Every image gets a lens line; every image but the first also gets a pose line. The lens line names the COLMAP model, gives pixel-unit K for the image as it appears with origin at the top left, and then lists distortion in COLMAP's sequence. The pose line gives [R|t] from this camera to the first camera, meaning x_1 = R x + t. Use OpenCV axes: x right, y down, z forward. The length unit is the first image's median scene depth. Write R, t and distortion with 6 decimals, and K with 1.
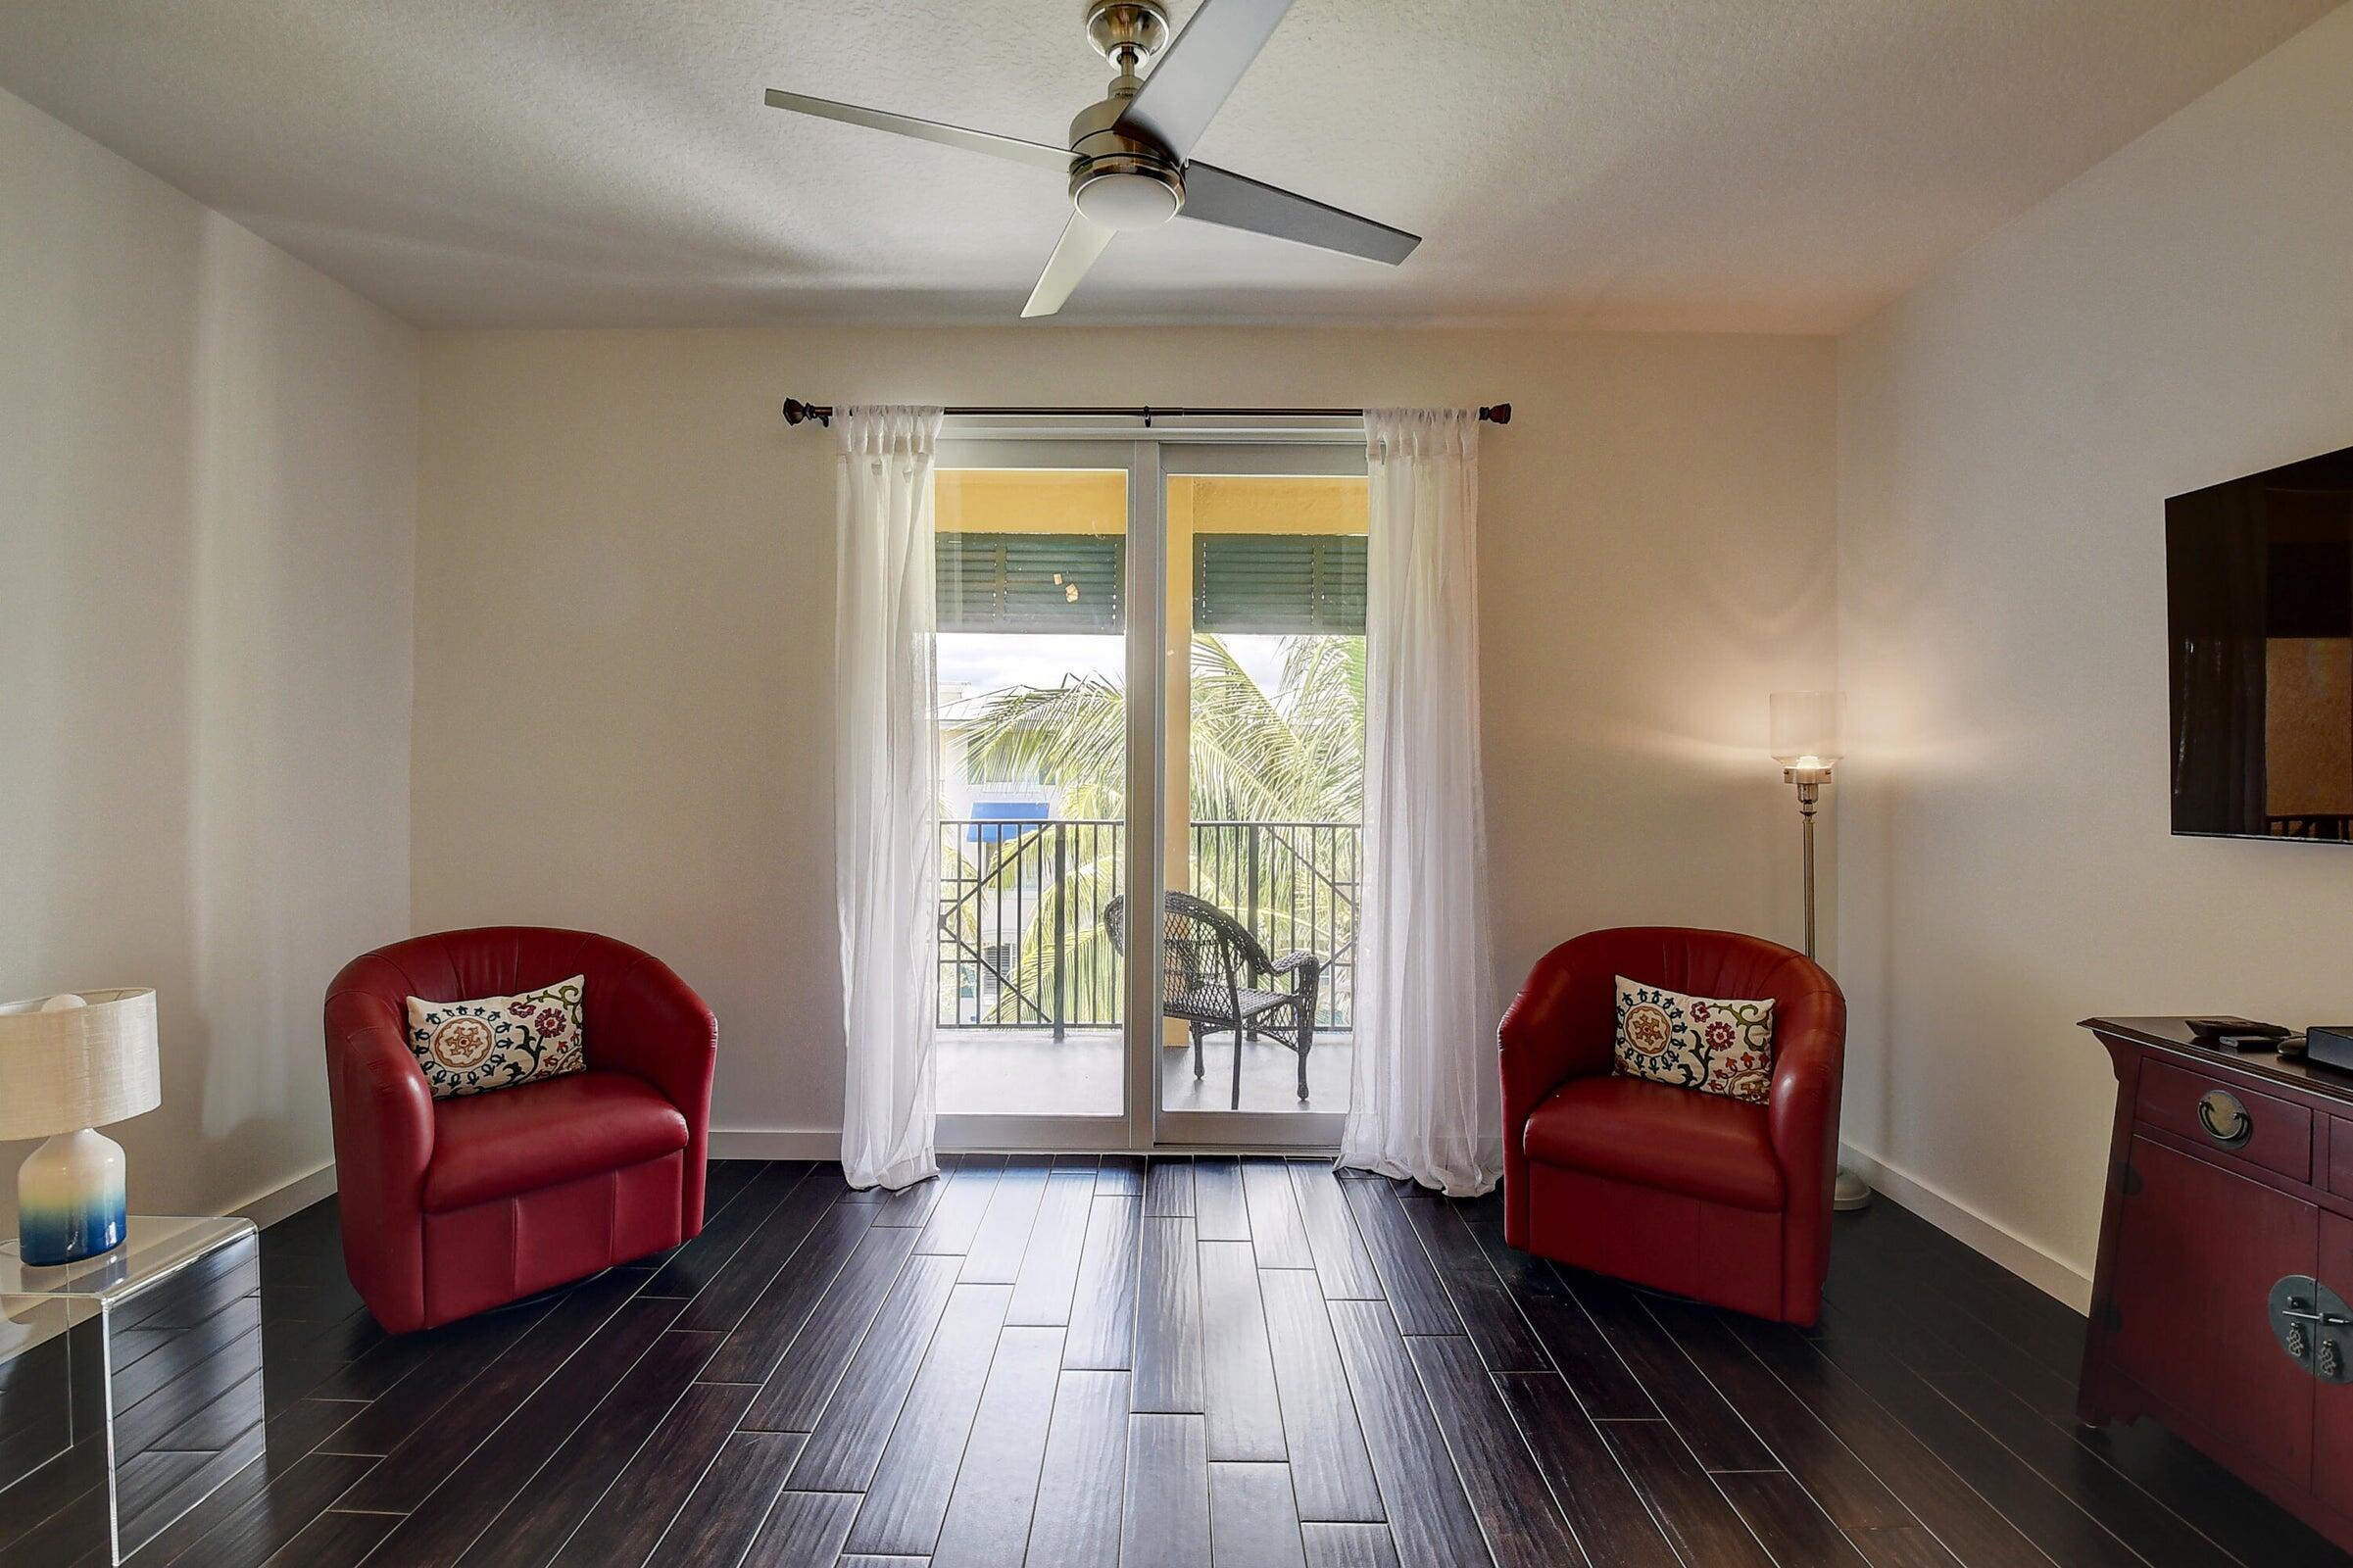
lens RADIAL K [[1034.8, 0, 1170.1], [0, 1034.8, 756.6], [0, 0, 1]] dist [-0.001181, -0.017126]
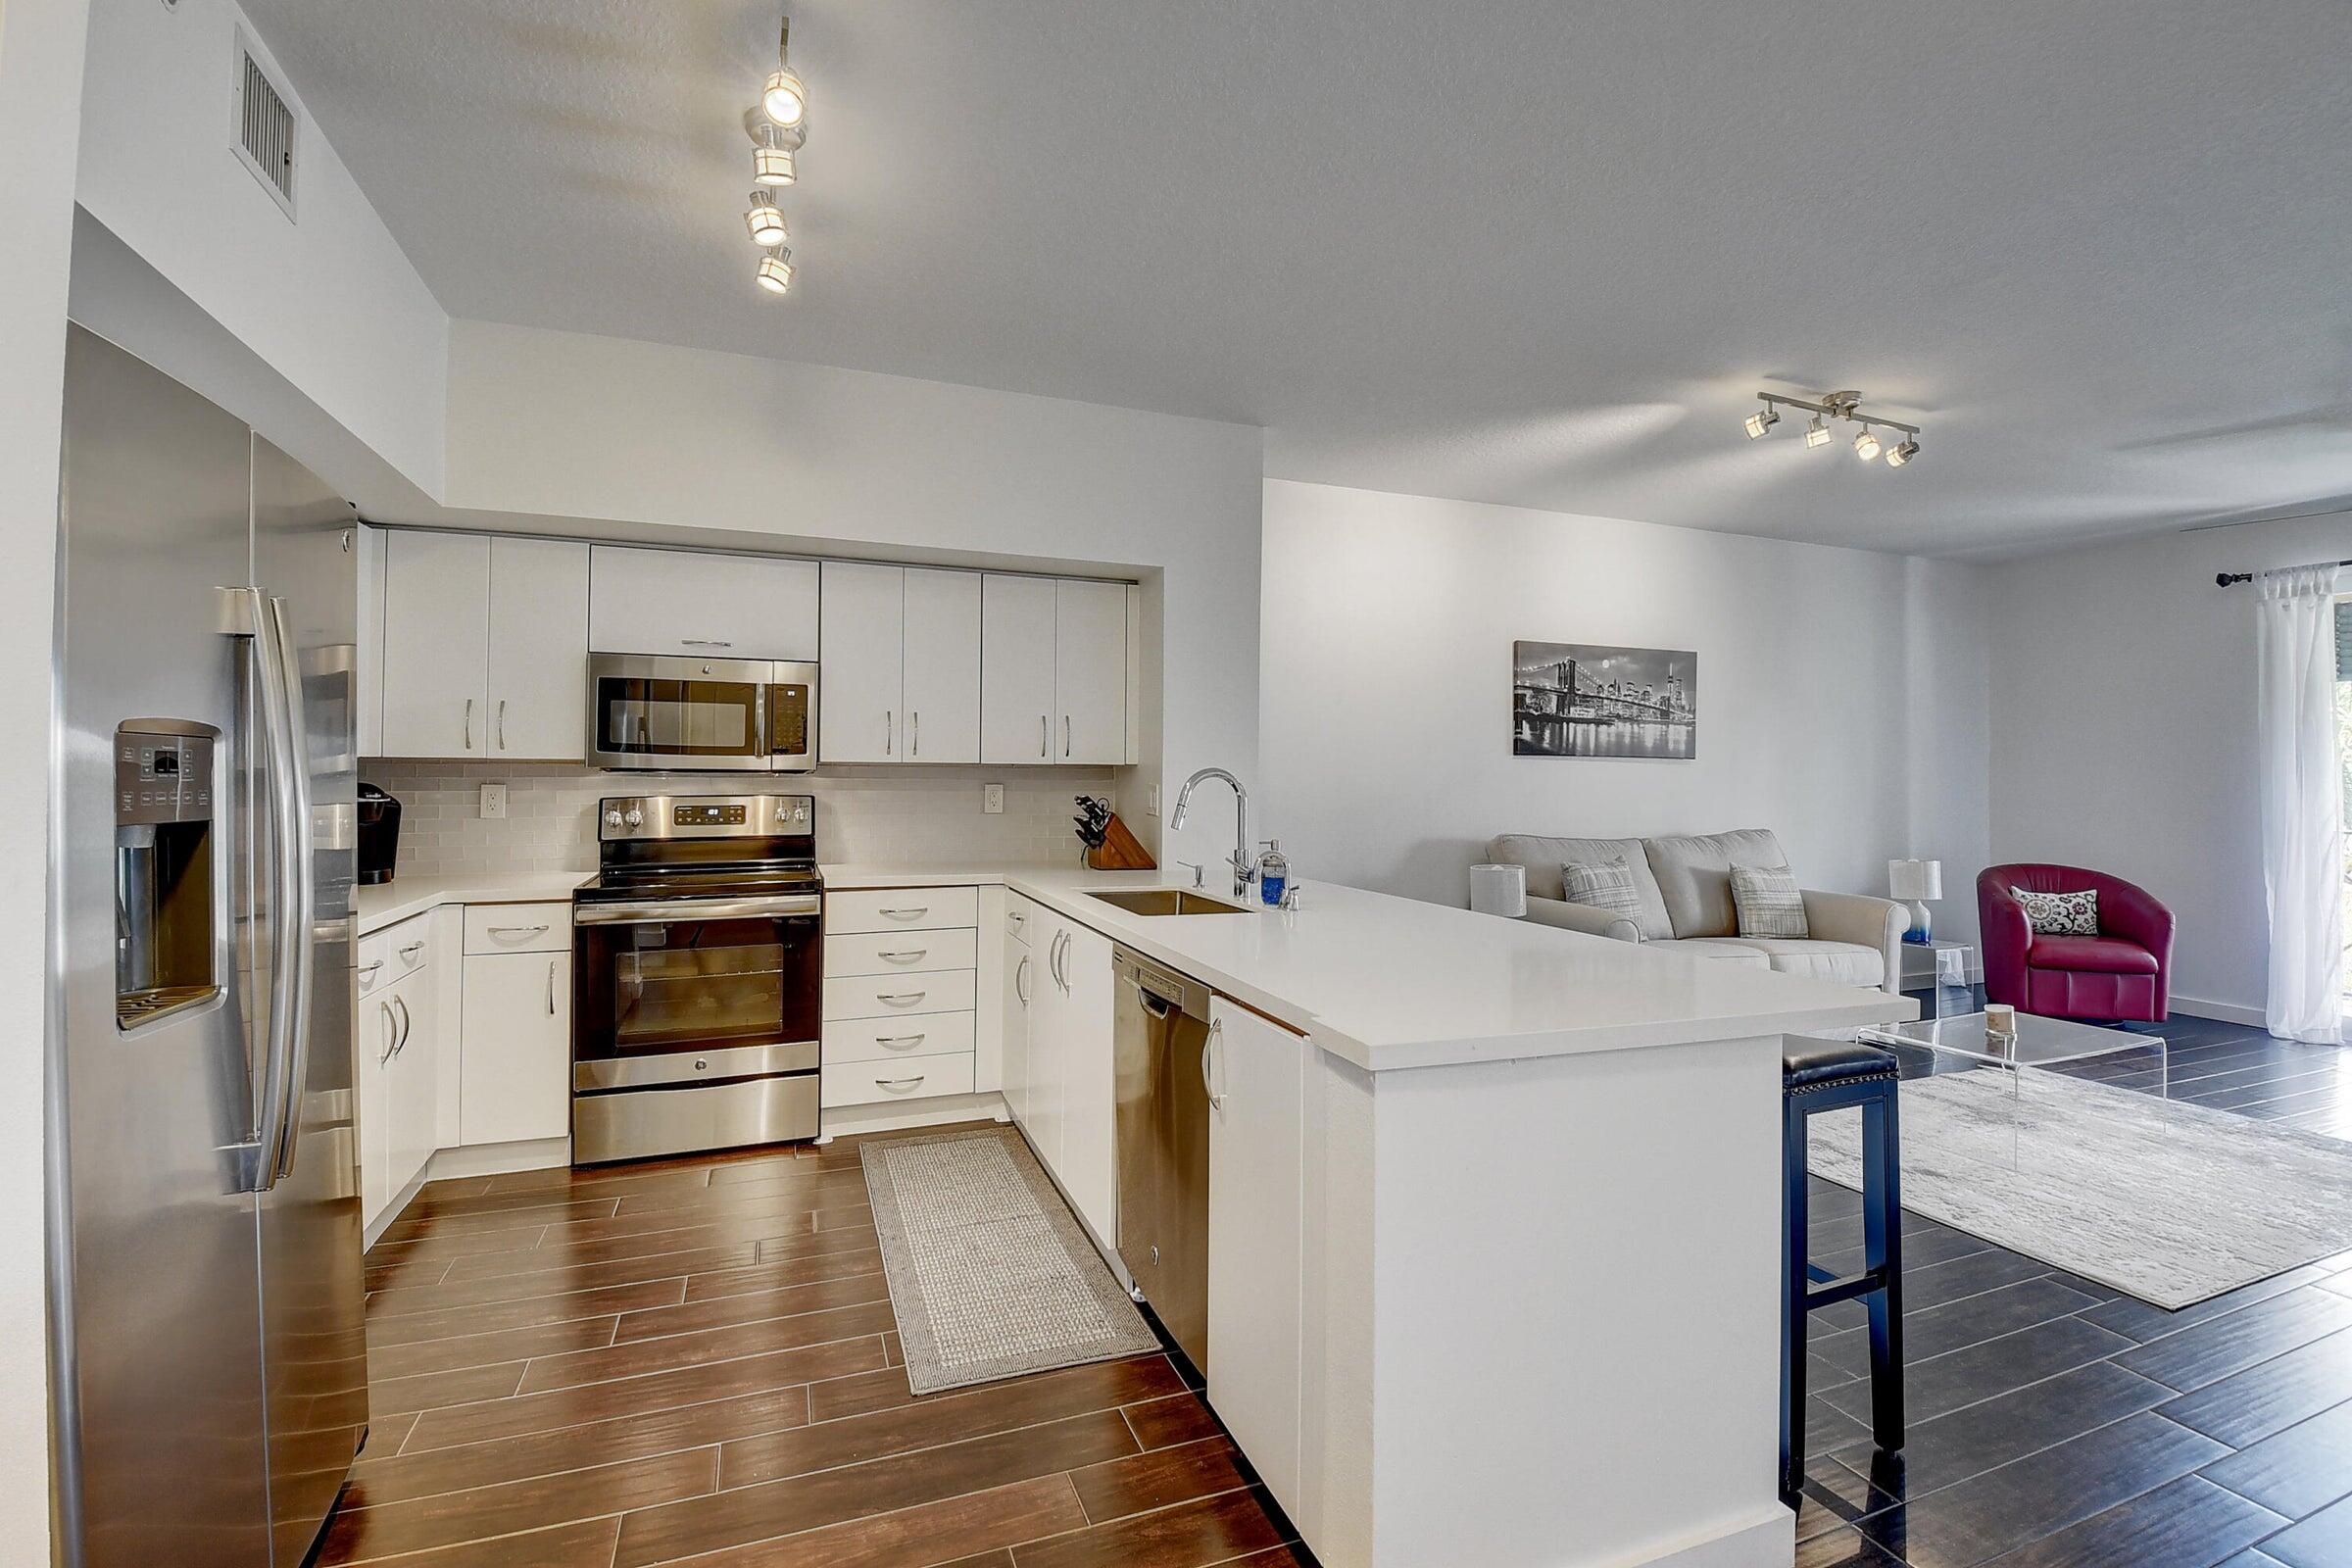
lens RADIAL K [[1034.3, 0, 1169.6], [0, 1034.3, 756.6], [0, 0, 1]] dist [-0.001181, -0.017126]
pose [[0.351795, -0.018209, -0.935900, 0.688251], [-0.000635, 0.999806, -0.019691, -0.011084], [0.936077, 0.007521, 0.351715, -1.444373]]
